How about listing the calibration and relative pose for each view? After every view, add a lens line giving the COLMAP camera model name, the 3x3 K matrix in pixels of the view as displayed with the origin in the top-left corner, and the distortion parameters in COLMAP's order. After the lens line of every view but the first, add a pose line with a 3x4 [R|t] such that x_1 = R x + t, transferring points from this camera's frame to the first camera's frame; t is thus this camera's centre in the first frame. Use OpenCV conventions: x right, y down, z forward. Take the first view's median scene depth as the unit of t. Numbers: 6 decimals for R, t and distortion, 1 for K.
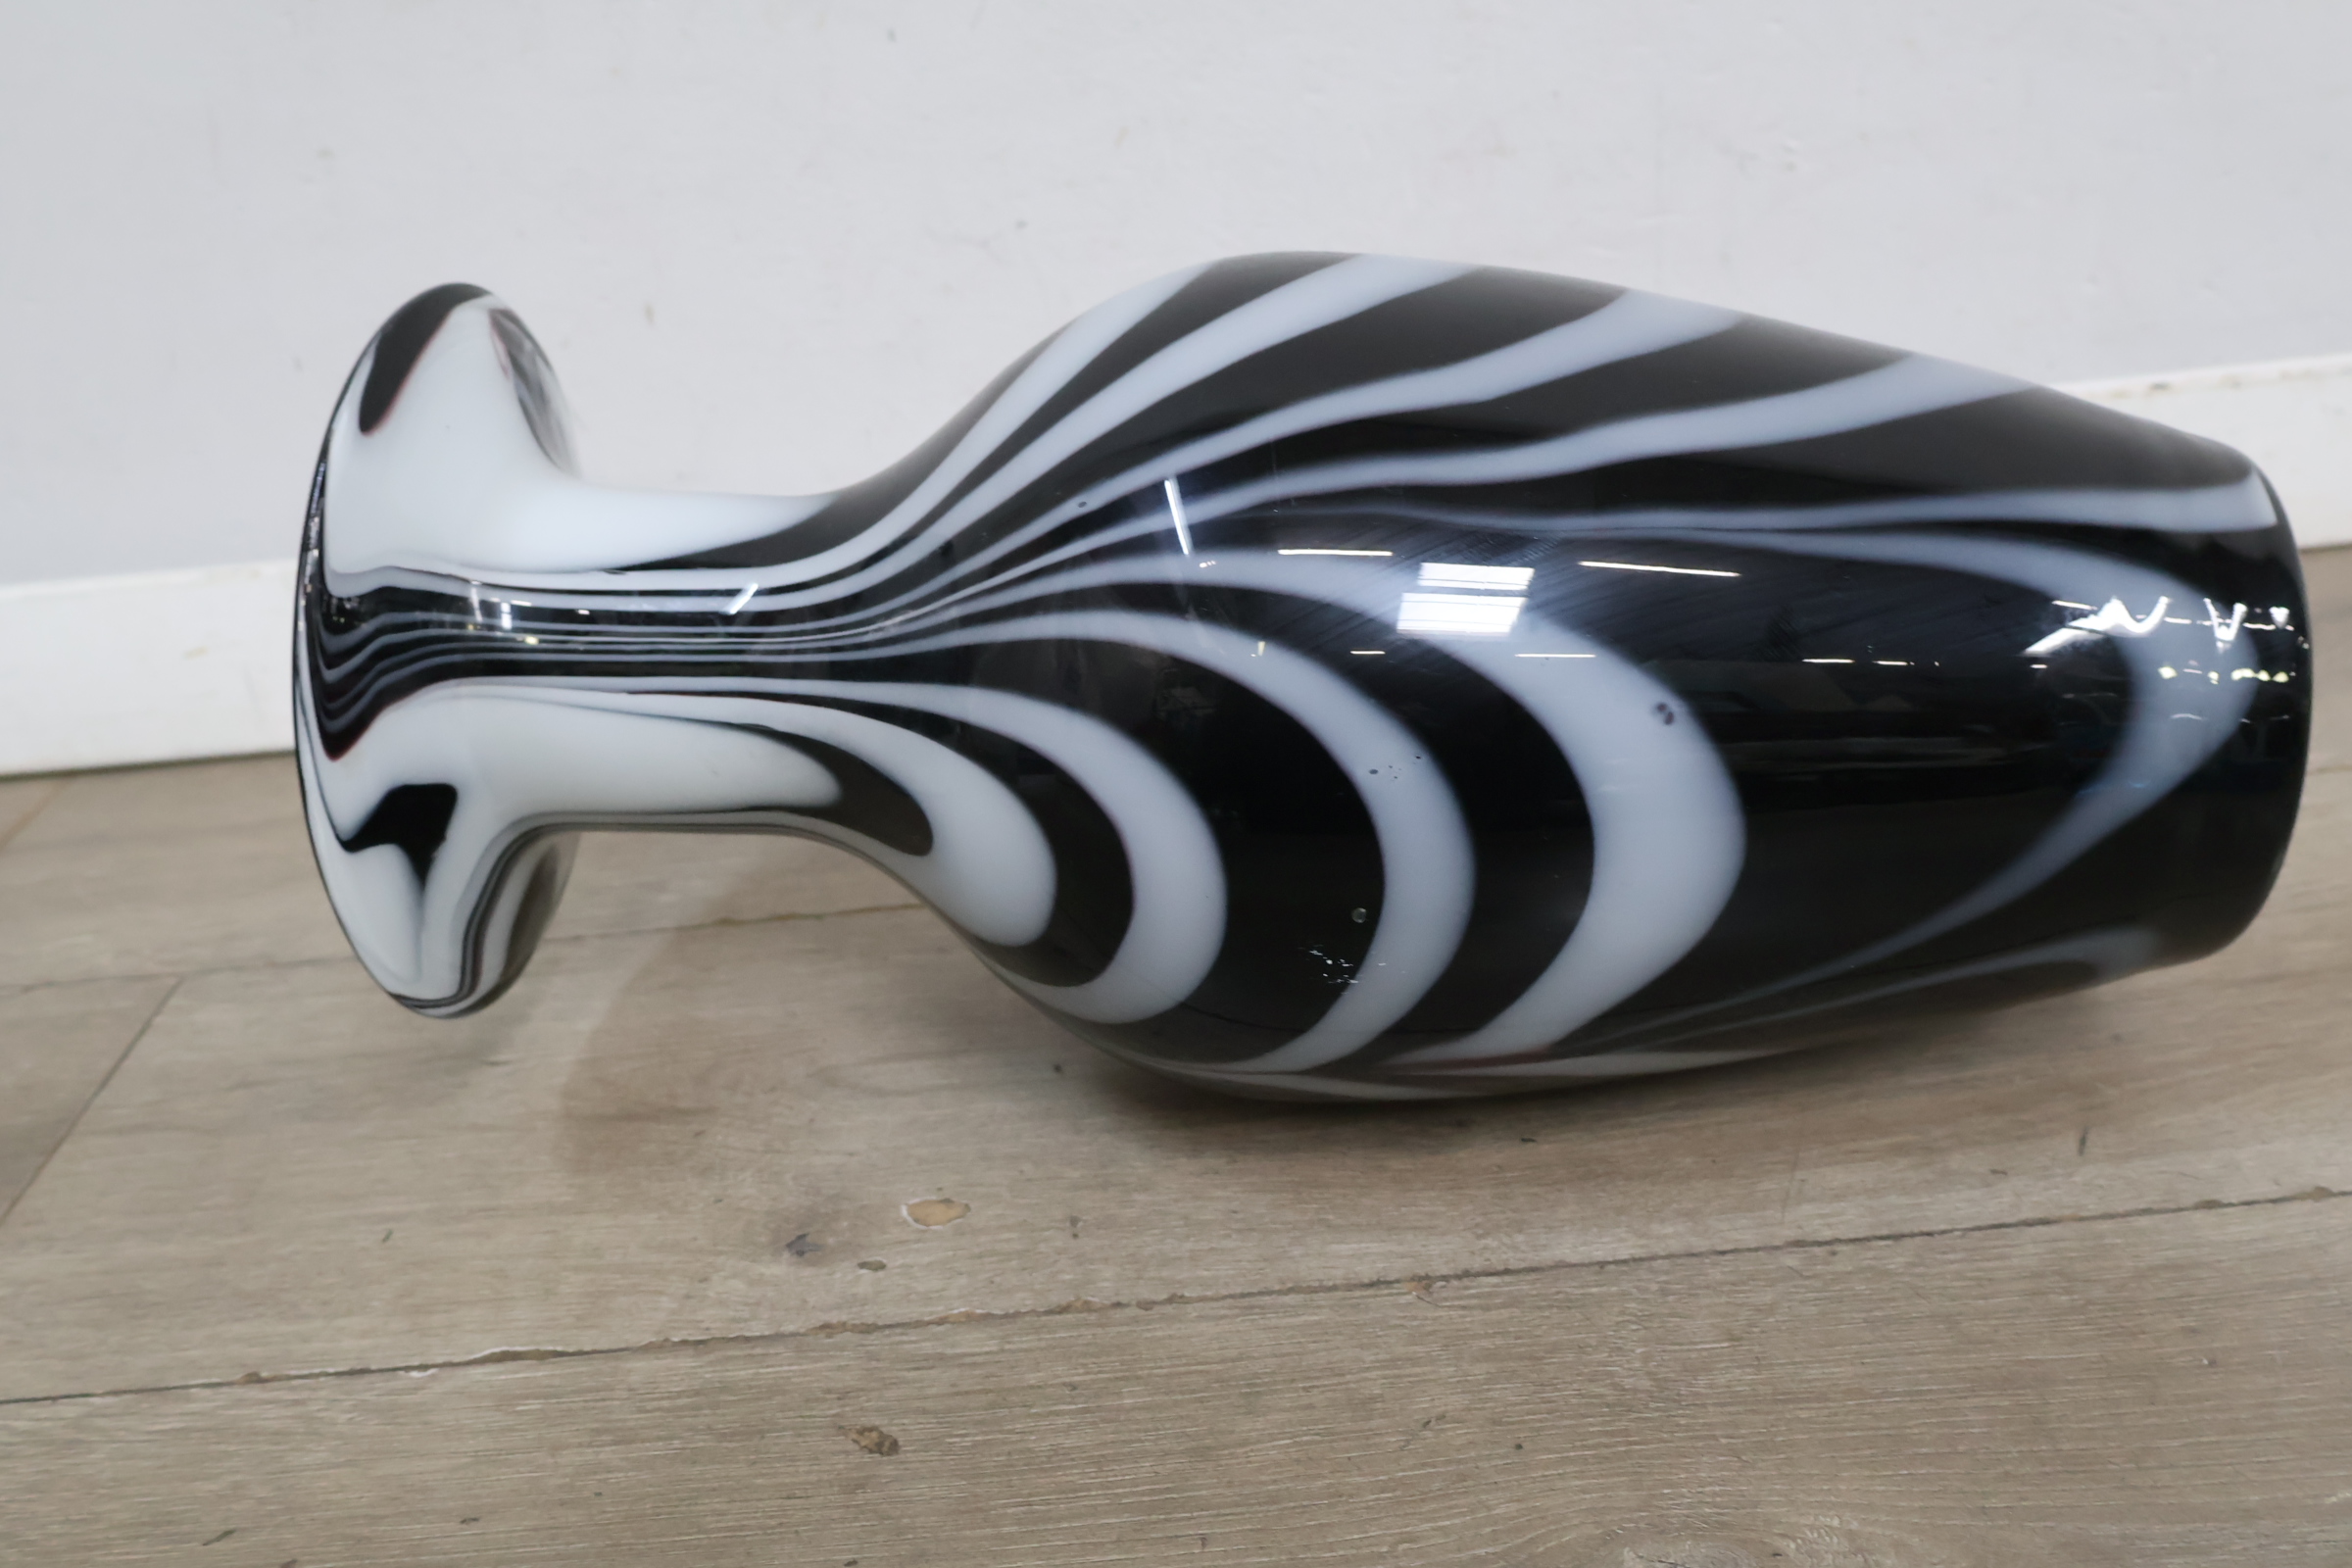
lens RADIAL K [[2204.4, 0, 1163.9], [0, 2204.4, 778.8], [0, 0, 1]] dist [0.012874, 0.000000]
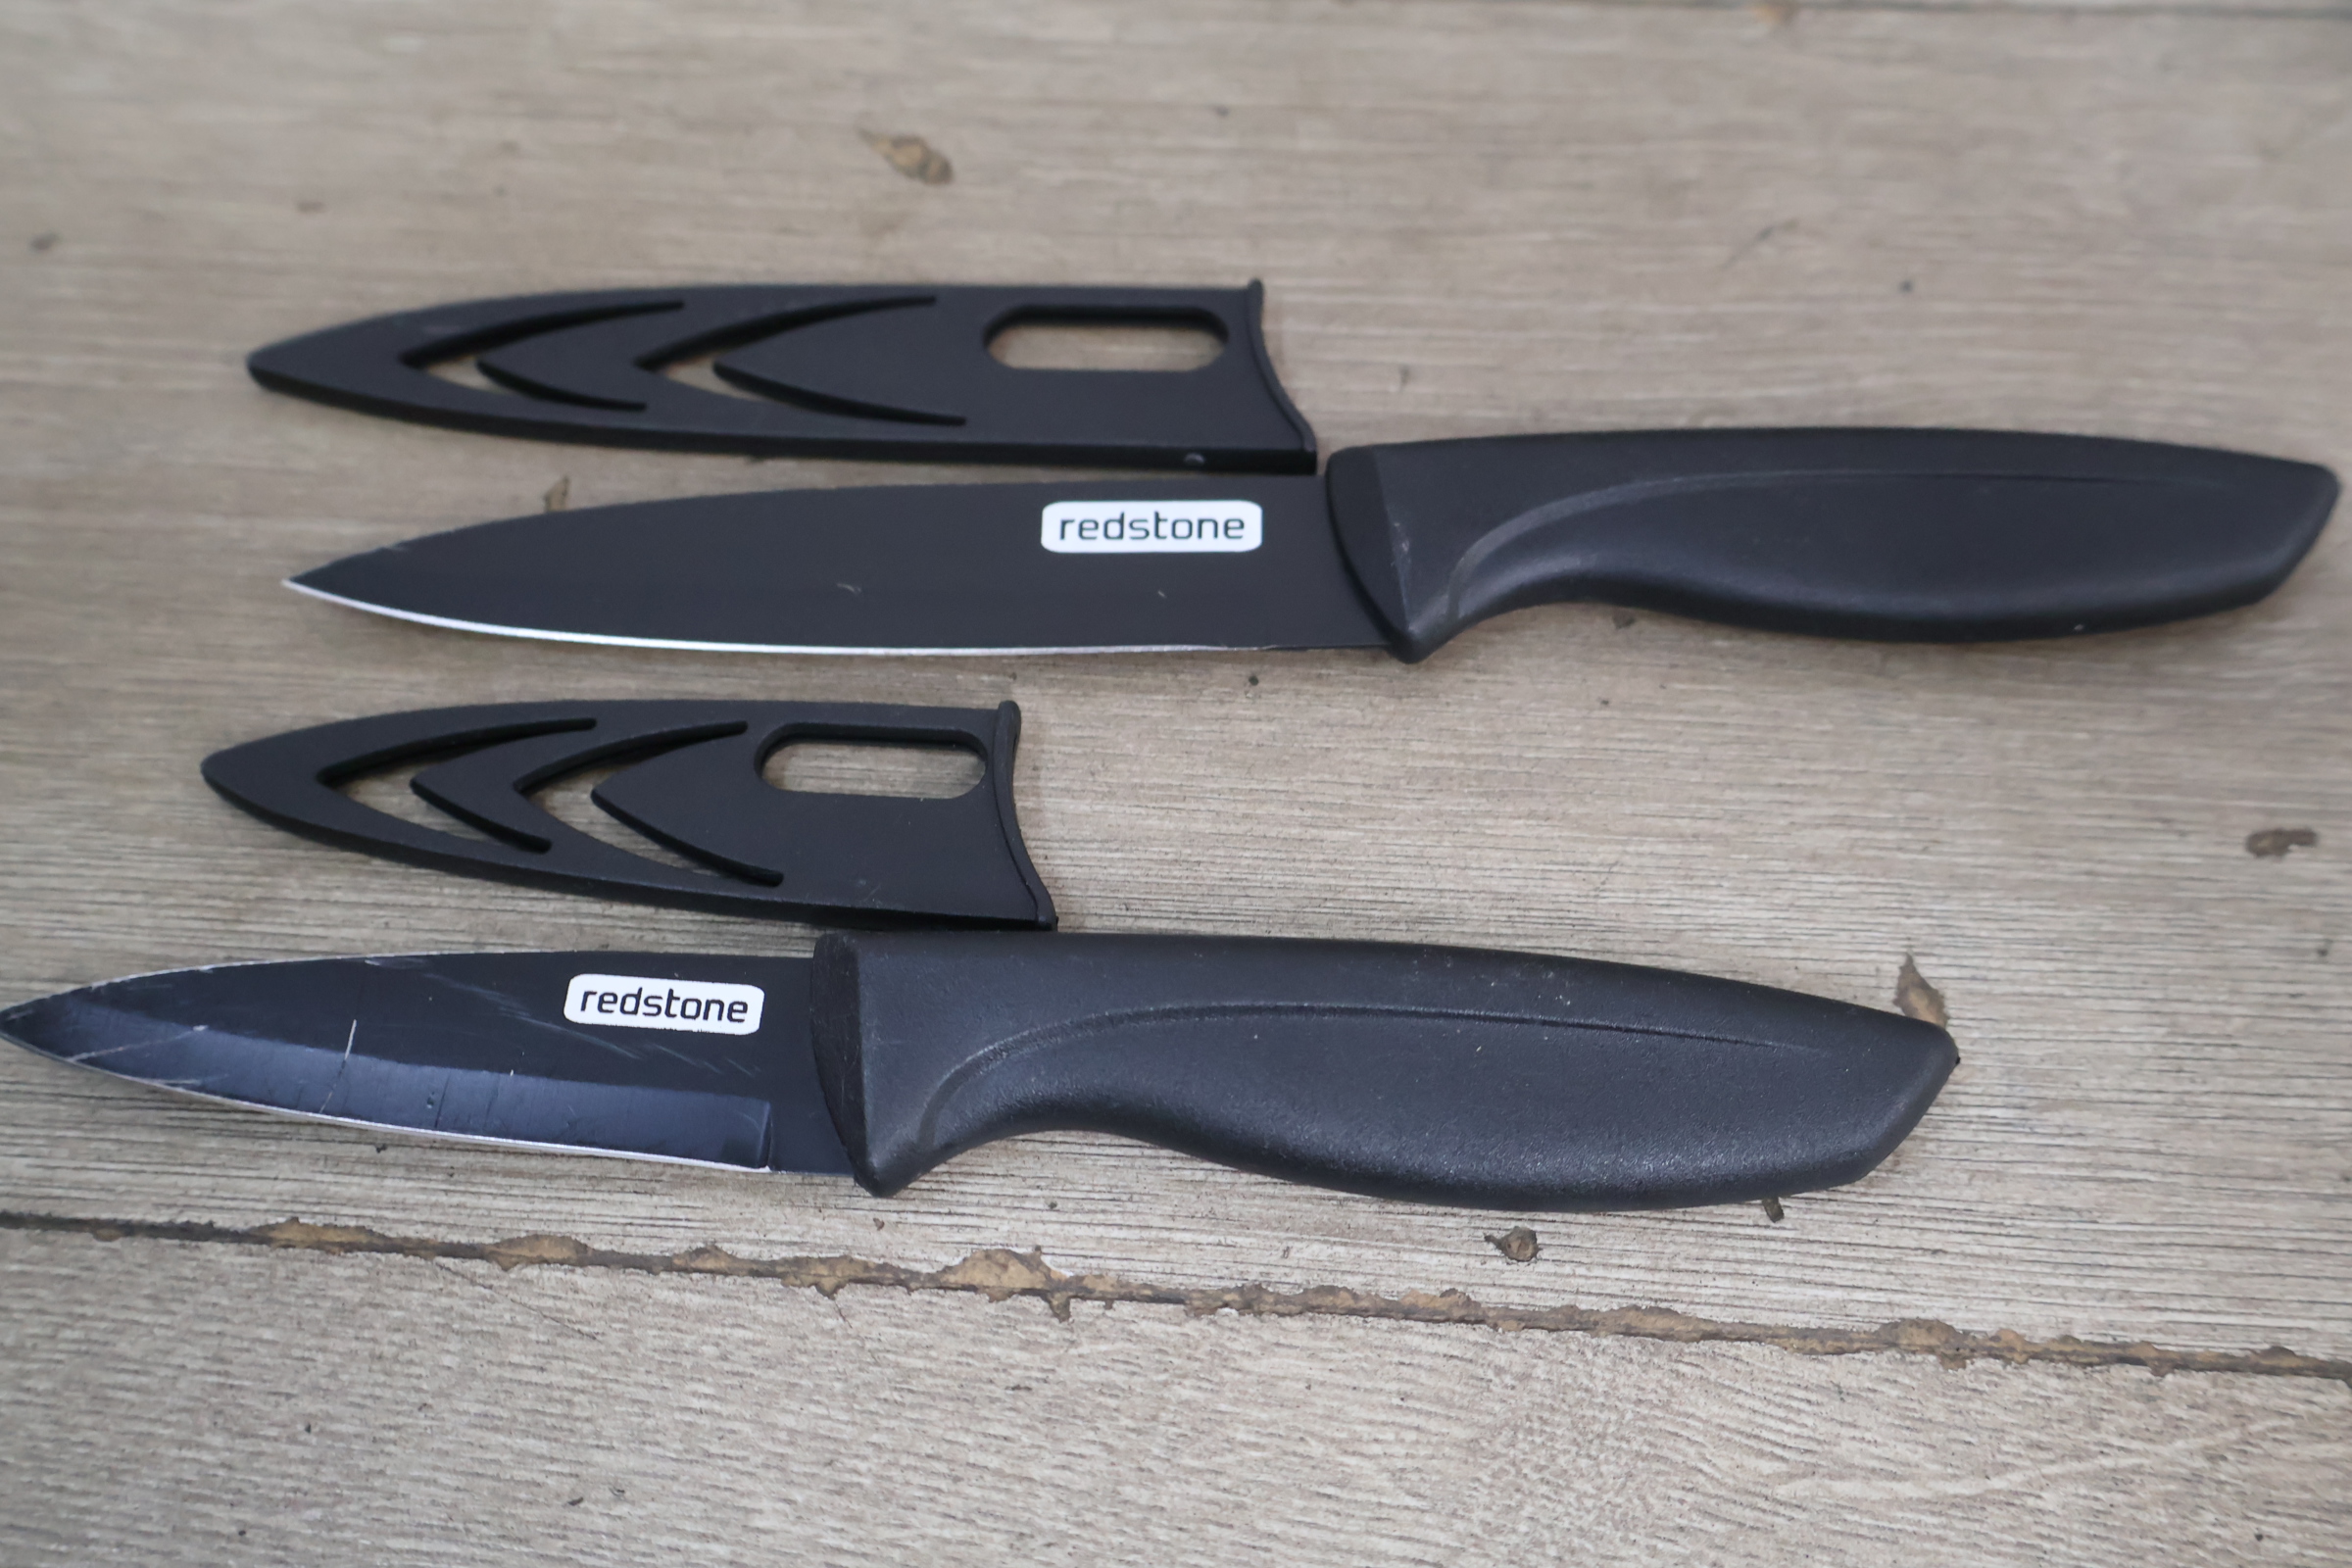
lens RADIAL K [[2223.1, 0, 1172.9], [0, 2223.1, 767.1], [0, 0, 1]] dist [0.007769, 0.000000]
pose [[0.993390, 0.114775, -0.001551, -0.032504], [-0.095957, 0.837785, 0.537502, 0.086076], [0.062991, -0.533800, 0.843261, 0.341764]]
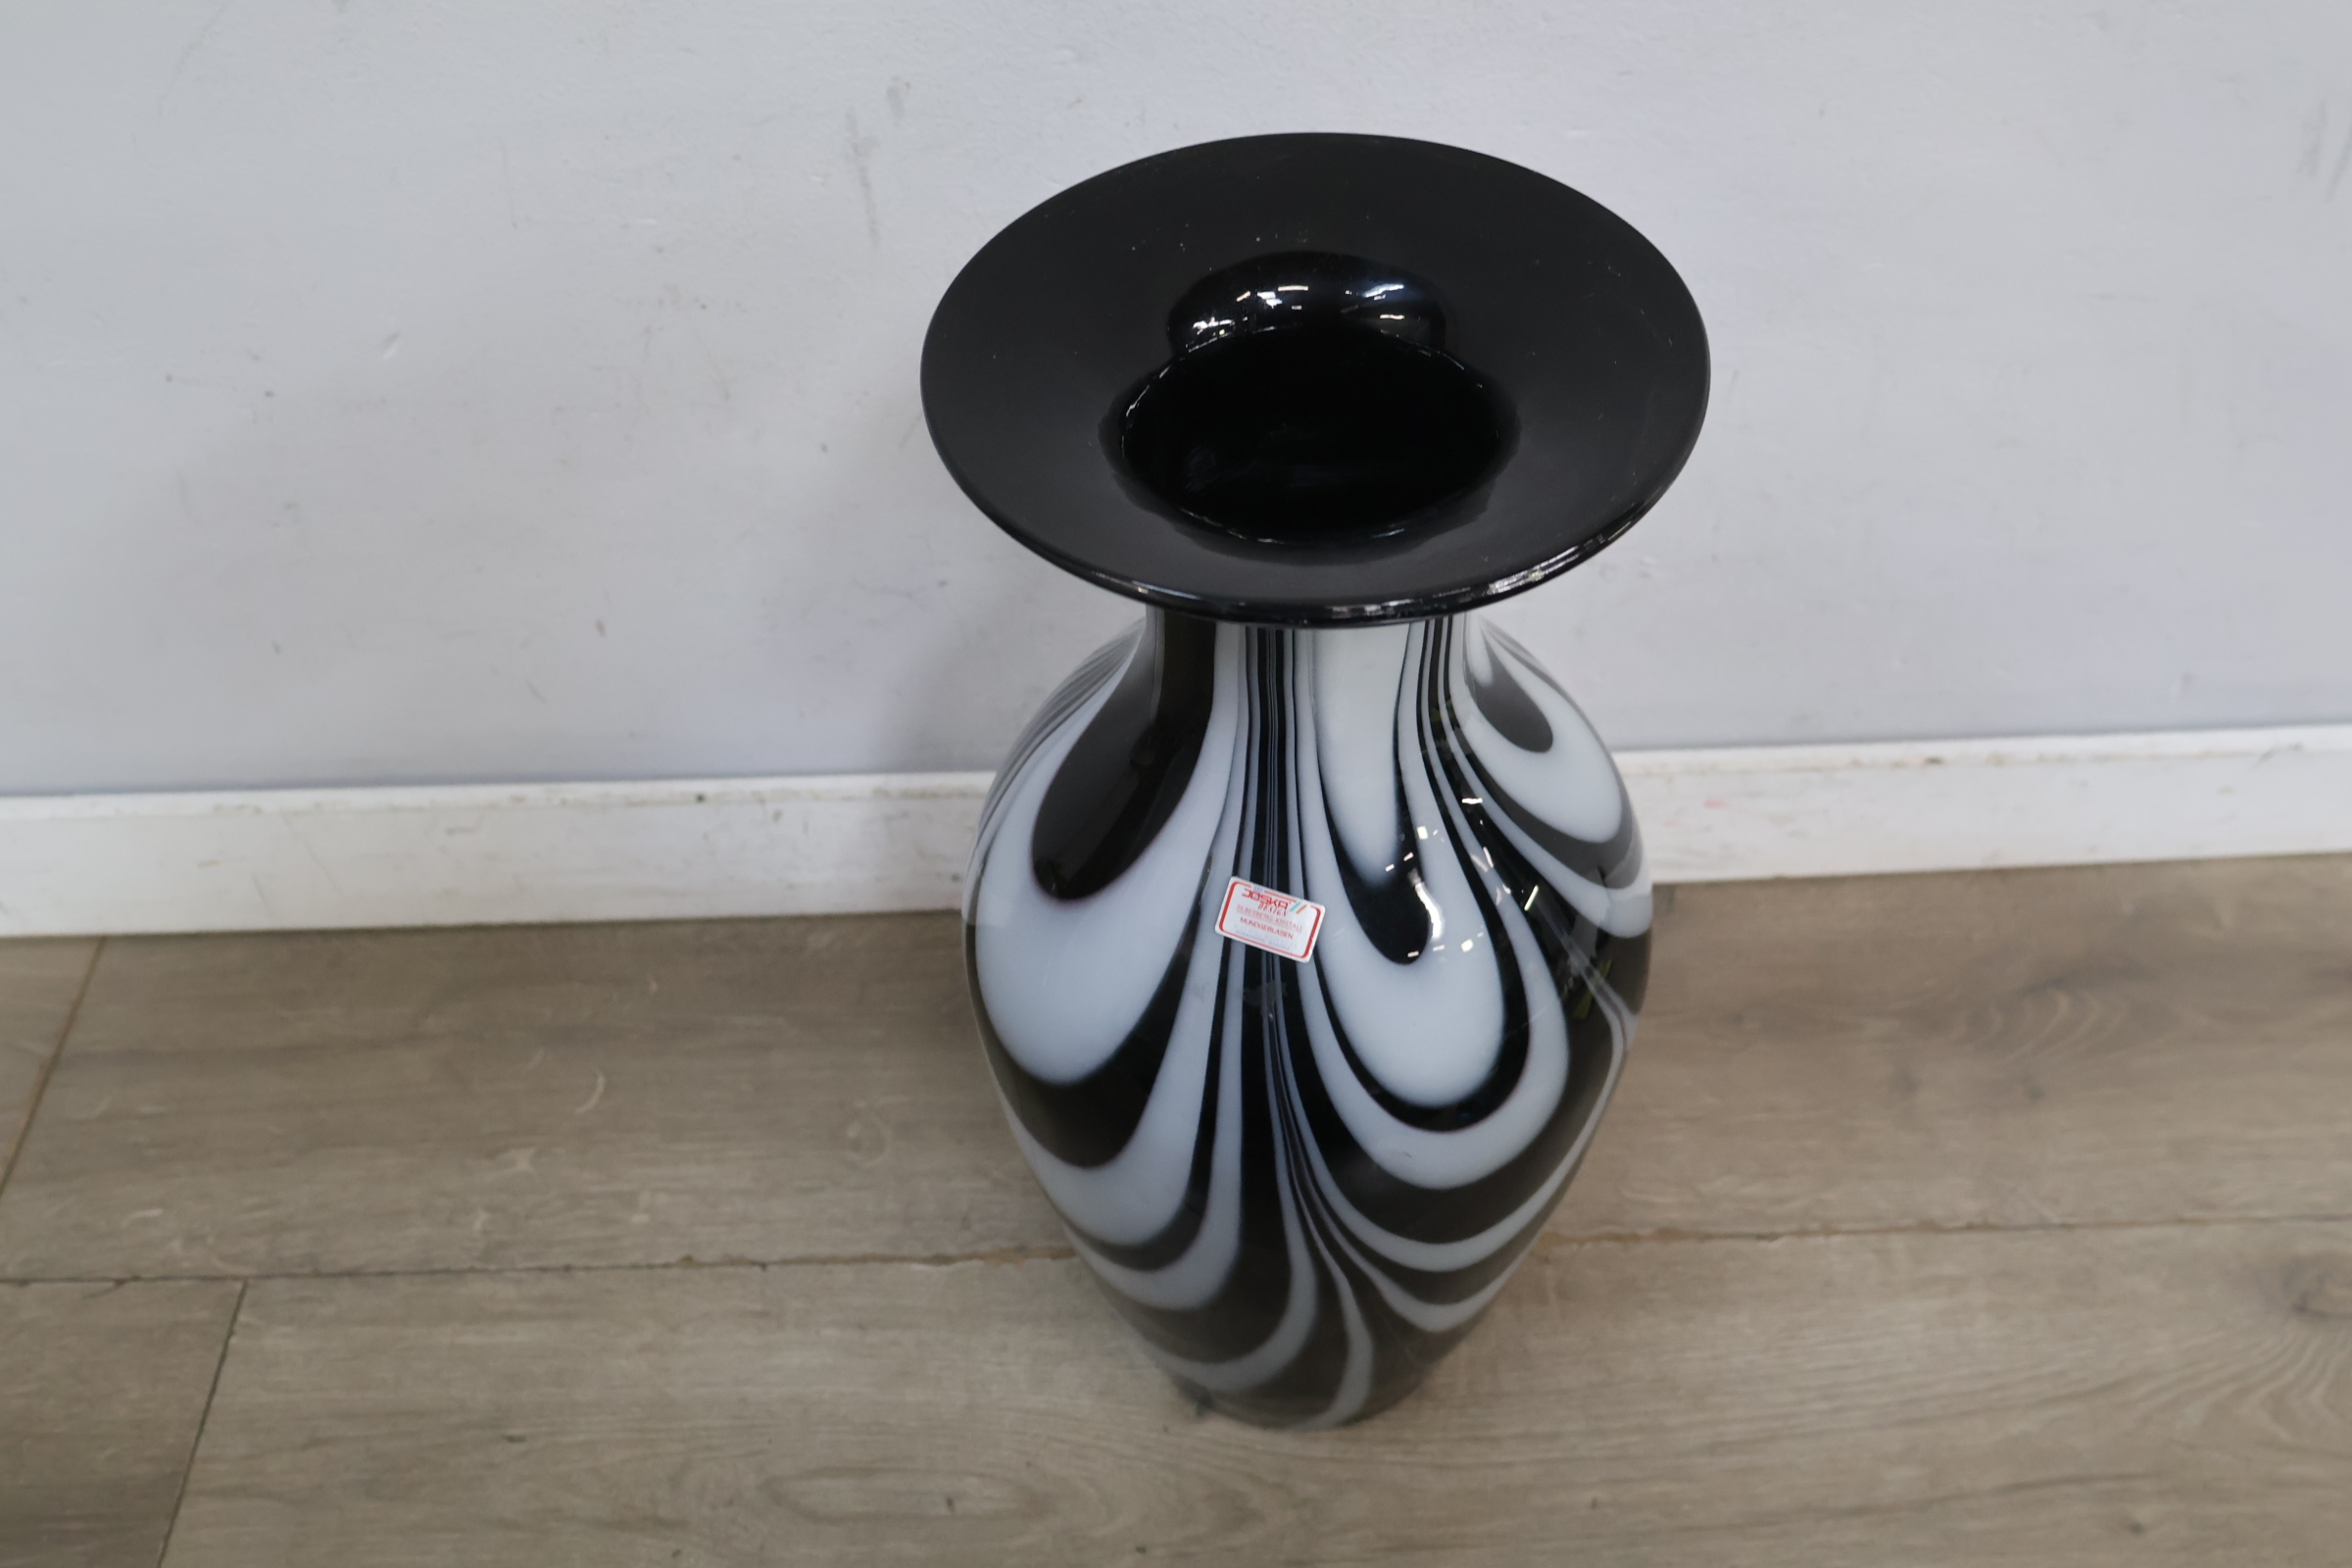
lens RADIAL K [[2204.4, 0, 1160.7], [0, 2204.4, 773.2], [0, 0, 1]] dist [0.012874, 0.000000]
pose [[0.997998, 0.046467, 0.042898, 0.000709], [-0.058886, 0.930156, 0.362413, -0.934969], [-0.023062, -0.364213, 0.931030, -0.084758]]
